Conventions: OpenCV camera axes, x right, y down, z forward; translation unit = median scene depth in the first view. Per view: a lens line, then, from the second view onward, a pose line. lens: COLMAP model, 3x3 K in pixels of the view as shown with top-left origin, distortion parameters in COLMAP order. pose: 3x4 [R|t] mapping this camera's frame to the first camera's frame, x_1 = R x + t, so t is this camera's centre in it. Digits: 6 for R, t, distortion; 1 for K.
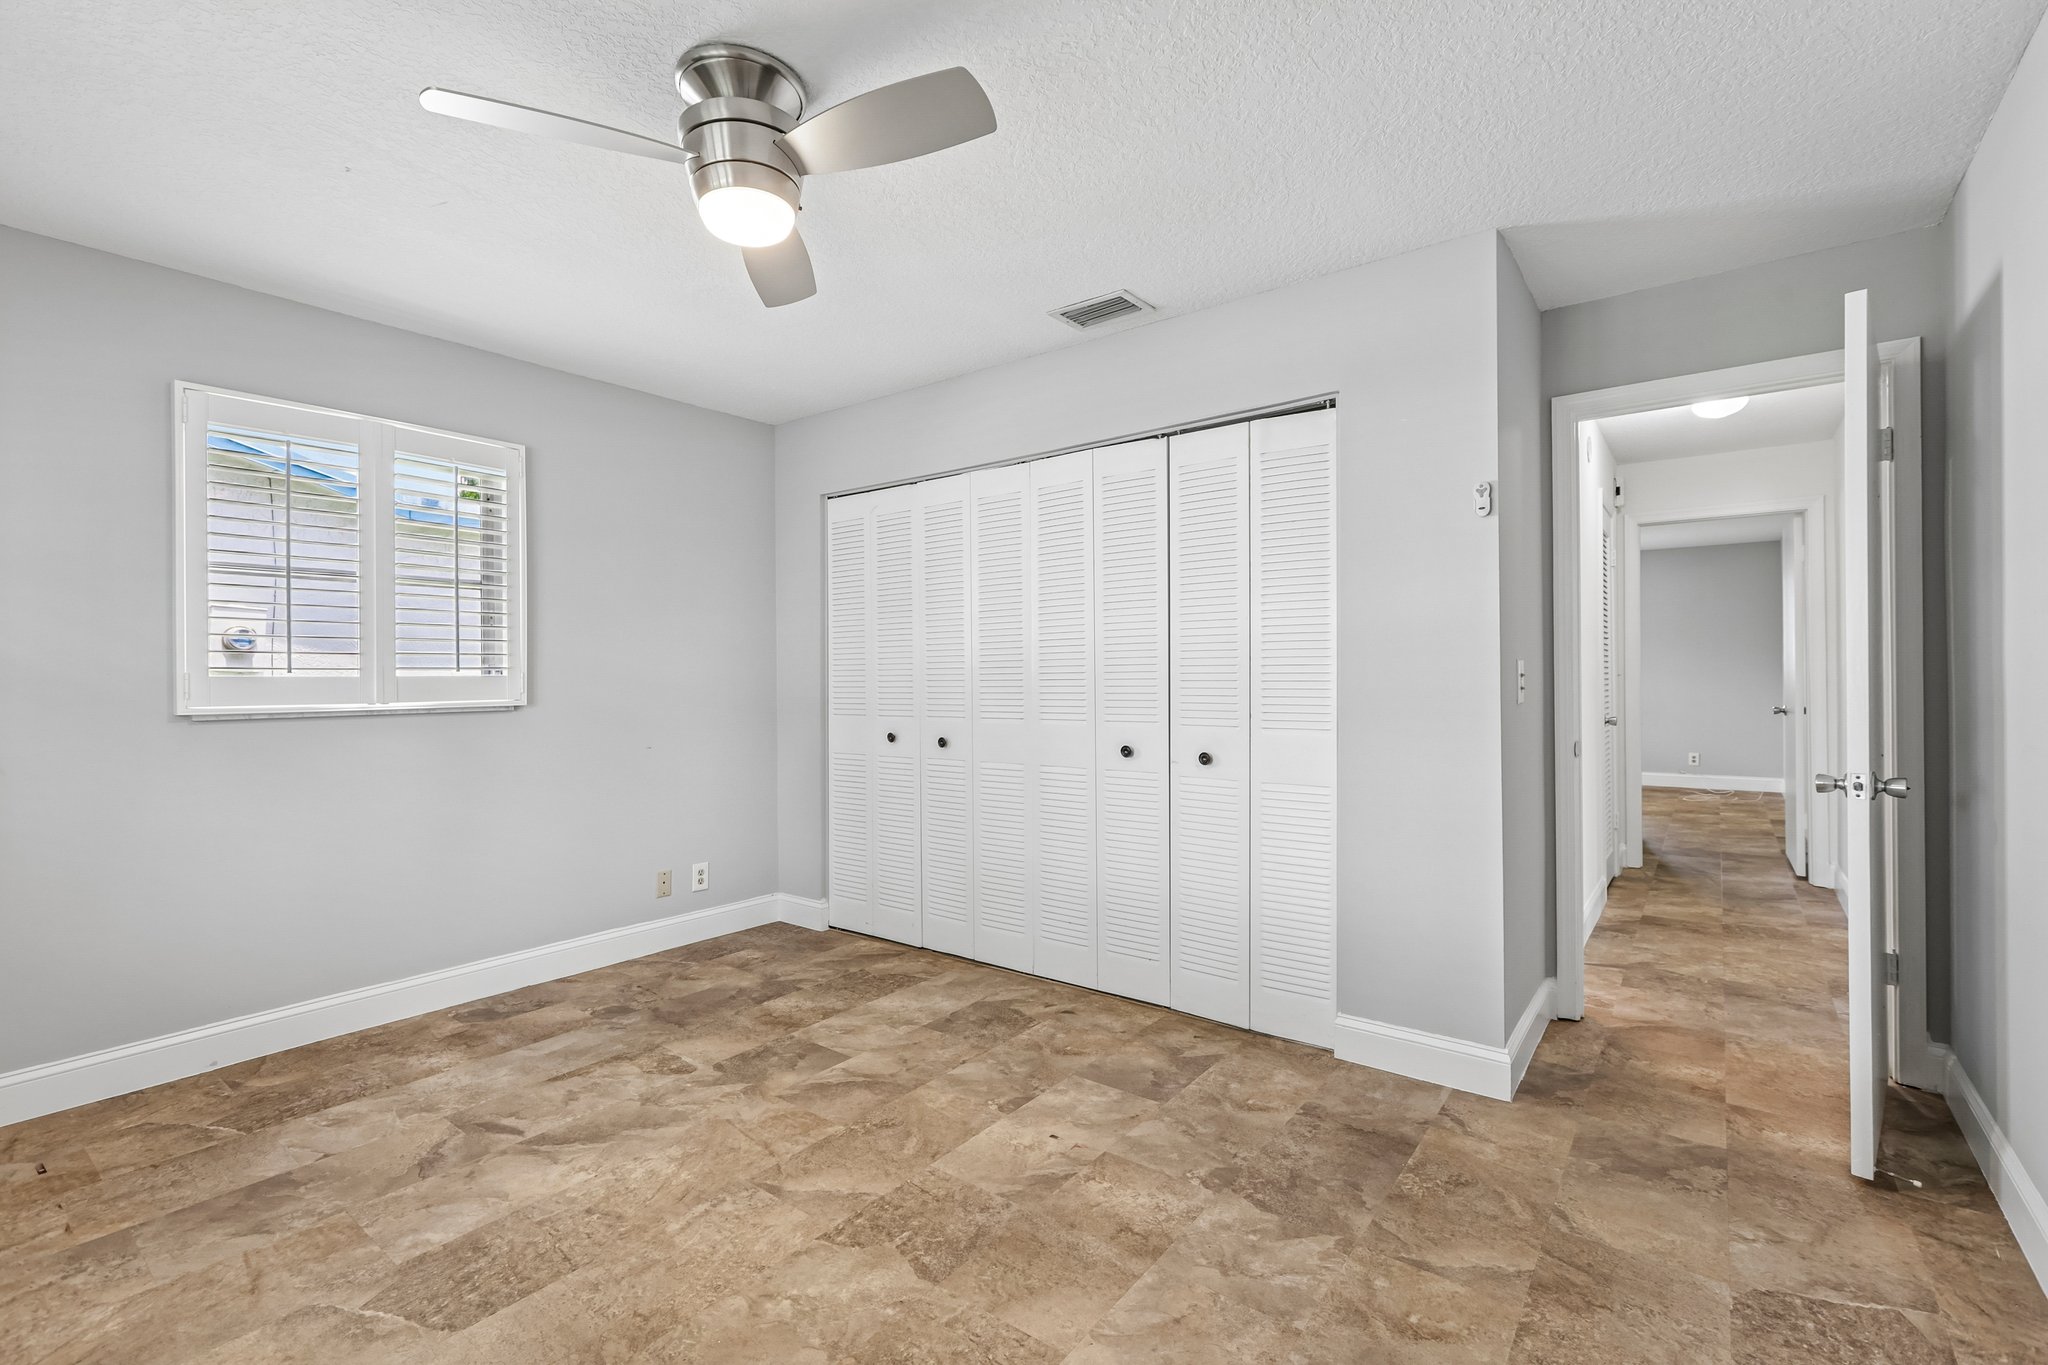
lens RADIAL K [[909.3, 0, 1020.1], [0, 909.3, 678.7], [0, 0, 1]] dist [-0.002690, 0.002023]
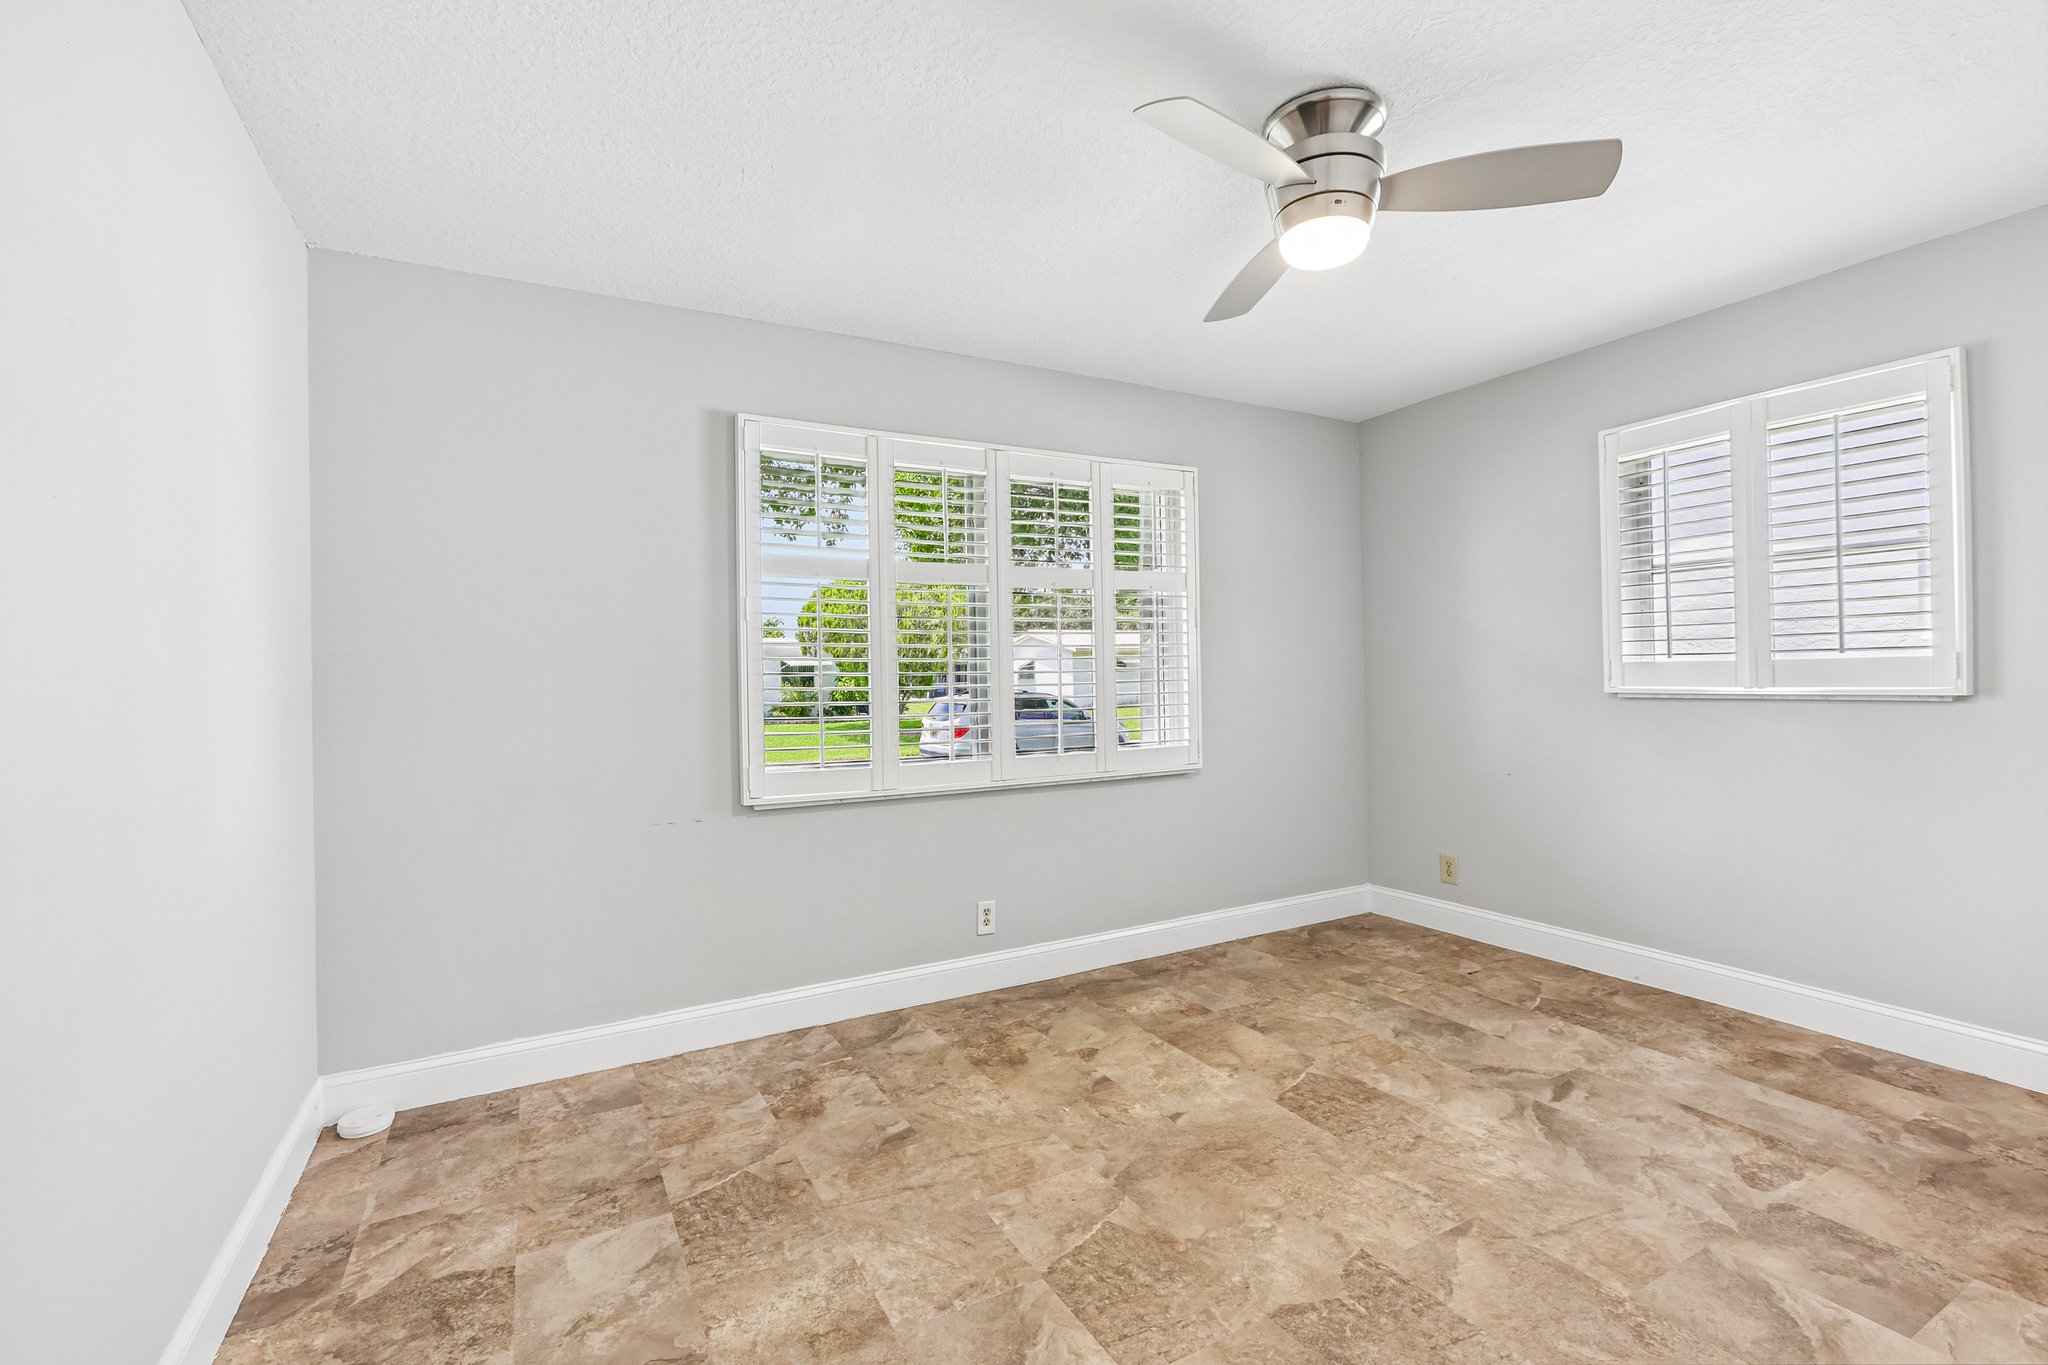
lens RADIAL K [[909.3, 0, 1028.9], [0, 909.3, 690.7], [0, 0, 1]] dist [-0.002690, 0.002023]
pose [[-0.401287, 0.030887, -0.915431, 0.582109], [0.017603, 0.999507, 0.026007, -0.010499], [0.915783, -0.005678, -0.401633, 0.784497]]
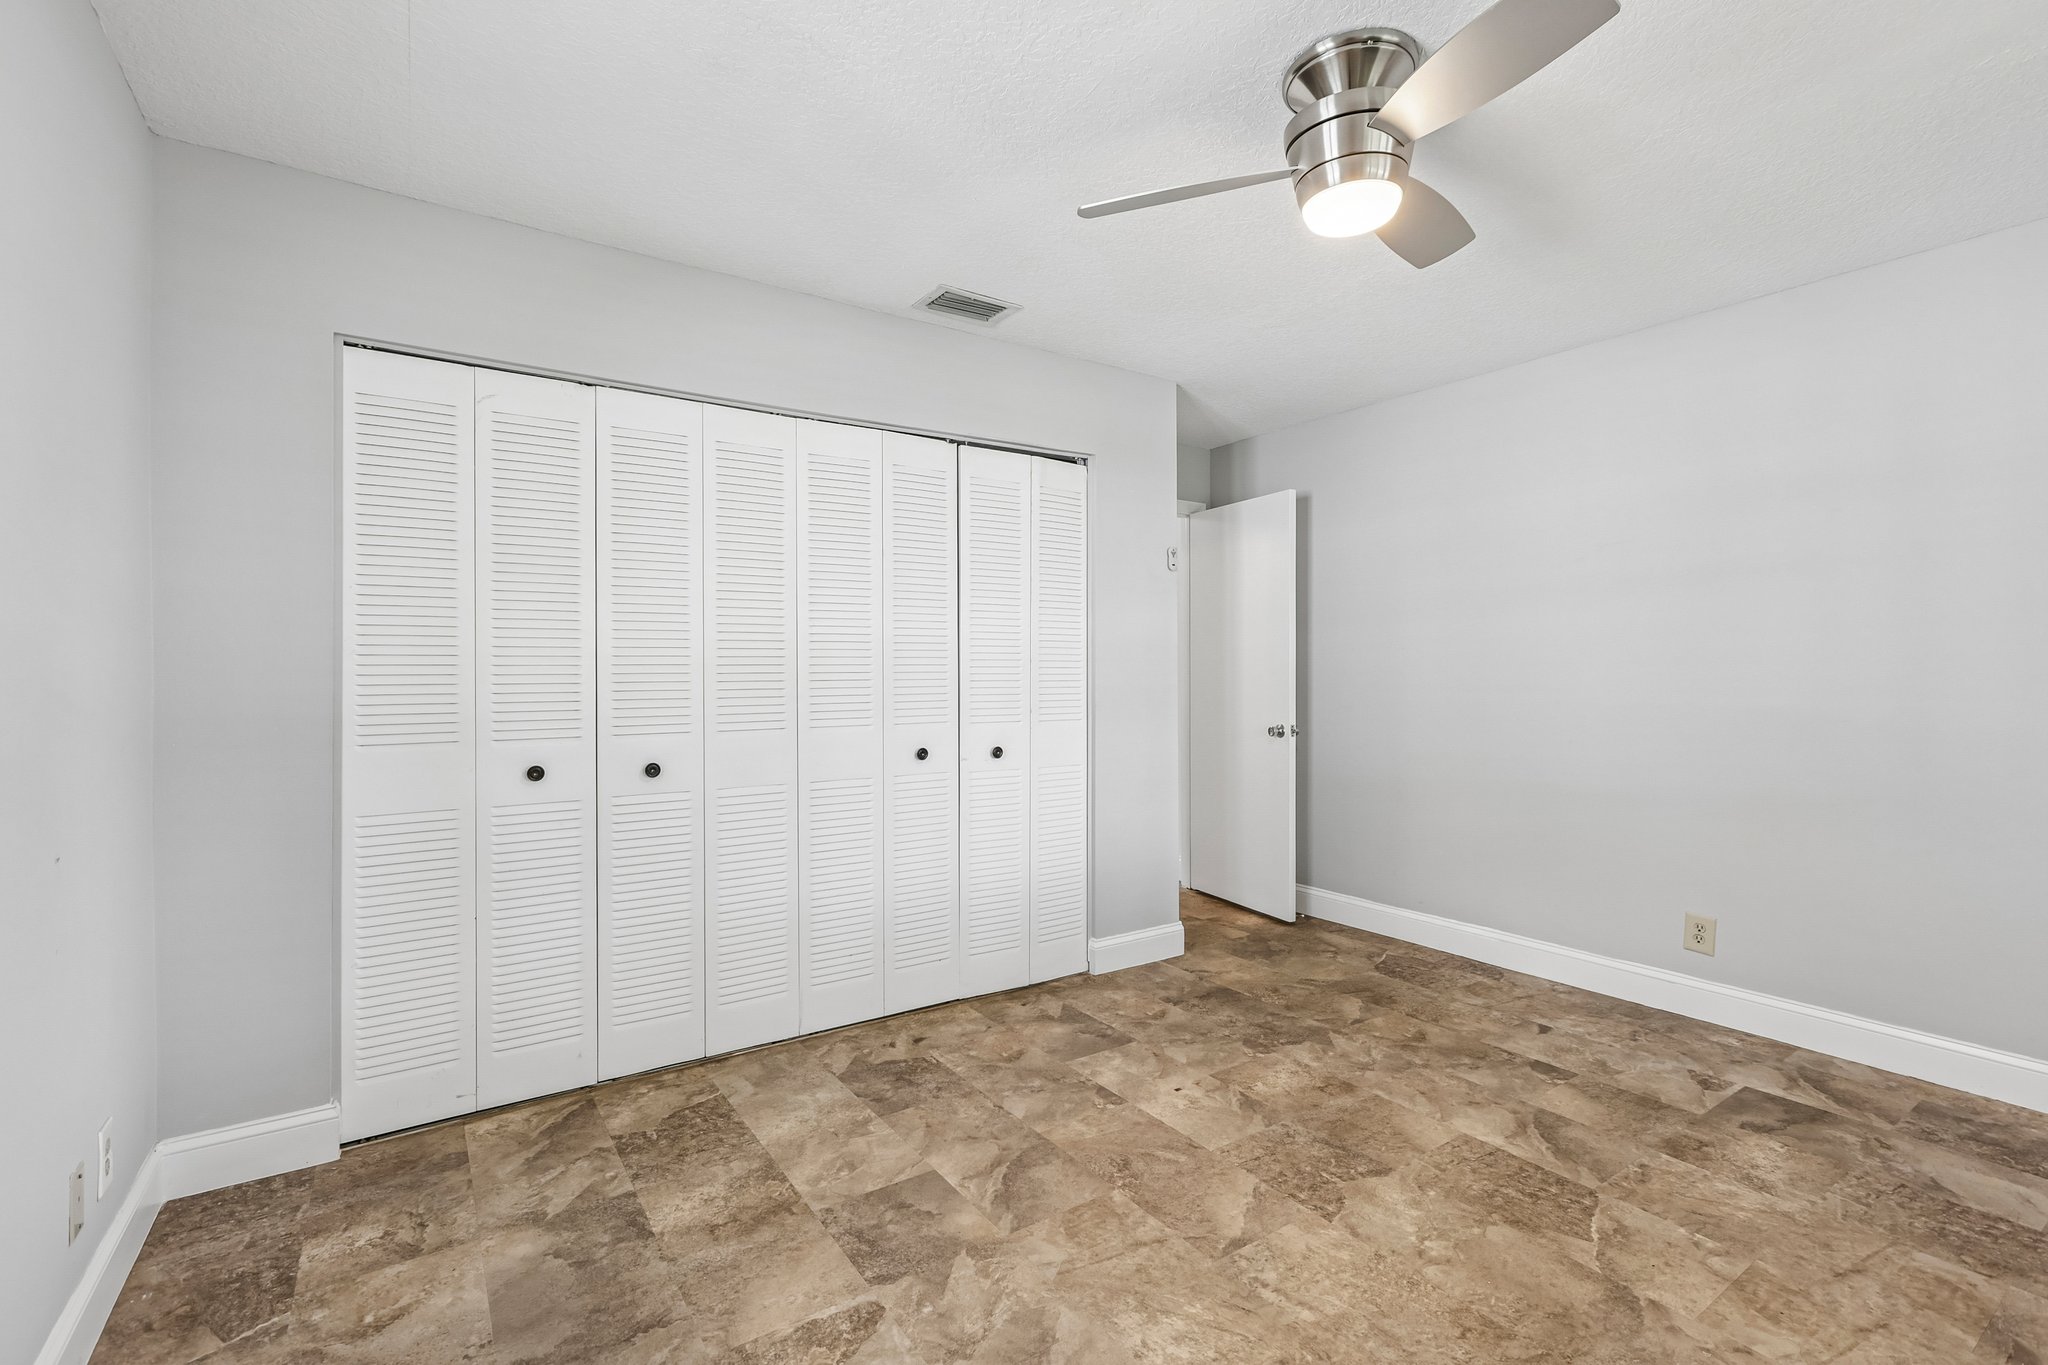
lens RADIAL K [[909.3, 0, 1023.6], [0, 909.3, 678.7], [0, 0, 1]] dist [-0.002690, 0.002023]
pose [[0.315040, 0.000988, 0.949078, -0.961726], [0.003711, 0.999991, -0.002273, 0.002693], [-0.949071, 0.004239, 0.315033, 0.737120]]
